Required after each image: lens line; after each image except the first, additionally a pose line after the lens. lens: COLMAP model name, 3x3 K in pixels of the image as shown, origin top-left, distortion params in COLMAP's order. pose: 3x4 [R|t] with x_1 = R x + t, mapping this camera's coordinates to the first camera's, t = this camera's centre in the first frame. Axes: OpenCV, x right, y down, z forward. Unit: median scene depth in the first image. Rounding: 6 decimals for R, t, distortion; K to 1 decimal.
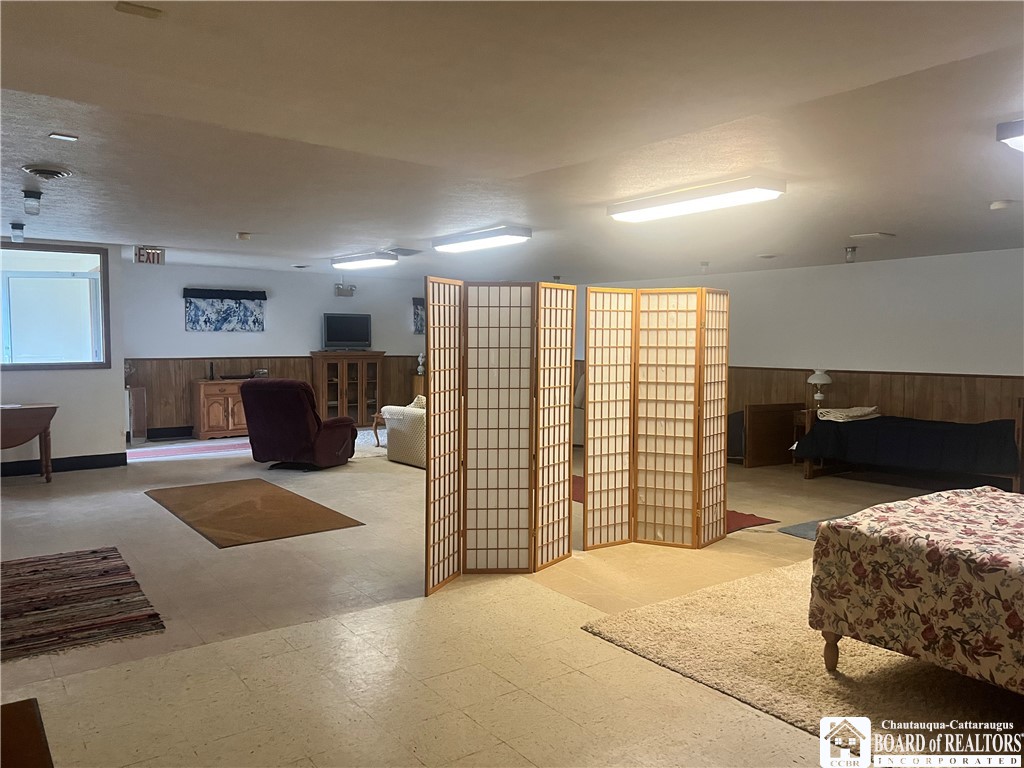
lens RADIAL K [[763.2, 0, 508.9], [0, 763.2, 381.1], [0, 0, 1]] dist [0.027731, -0.034831]
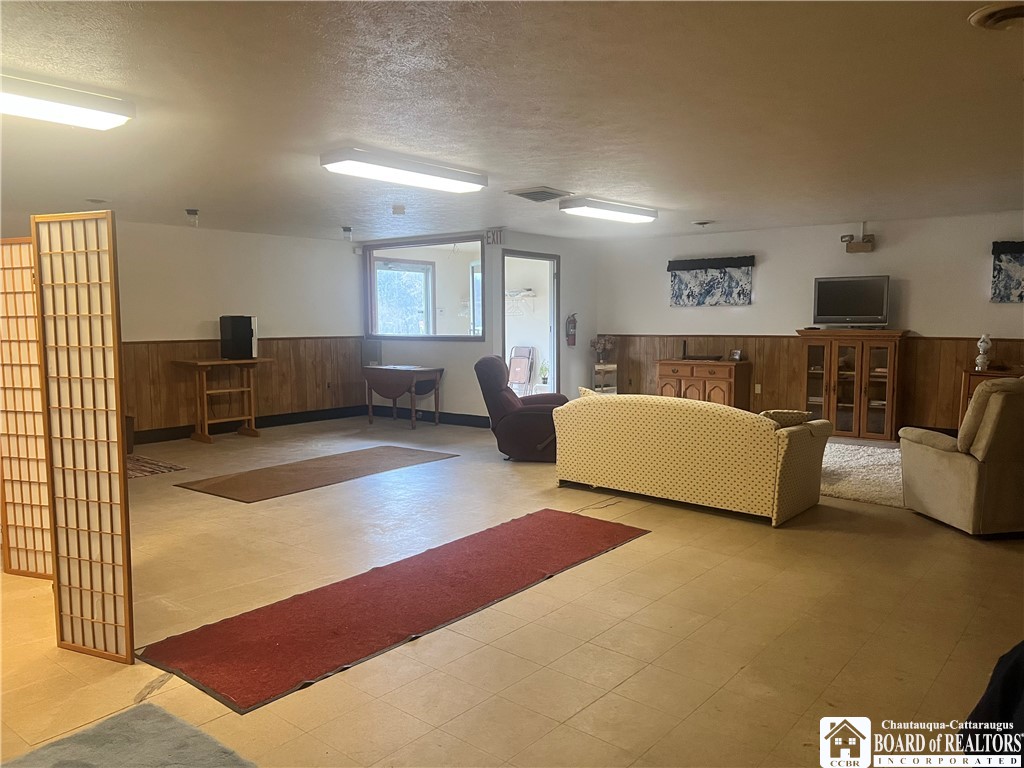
lens RADIAL K [[763.2, 0, 508.9], [0, 763.2, 388.6], [0, 0, 1]] dist [0.027731, -0.034831]
pose [[0.229318, 0.082614, -0.969839, 0.440588], [-0.048885, 0.996112, 0.073293, -0.023224], [0.972123, 0.030604, 0.232465, 0.572243]]
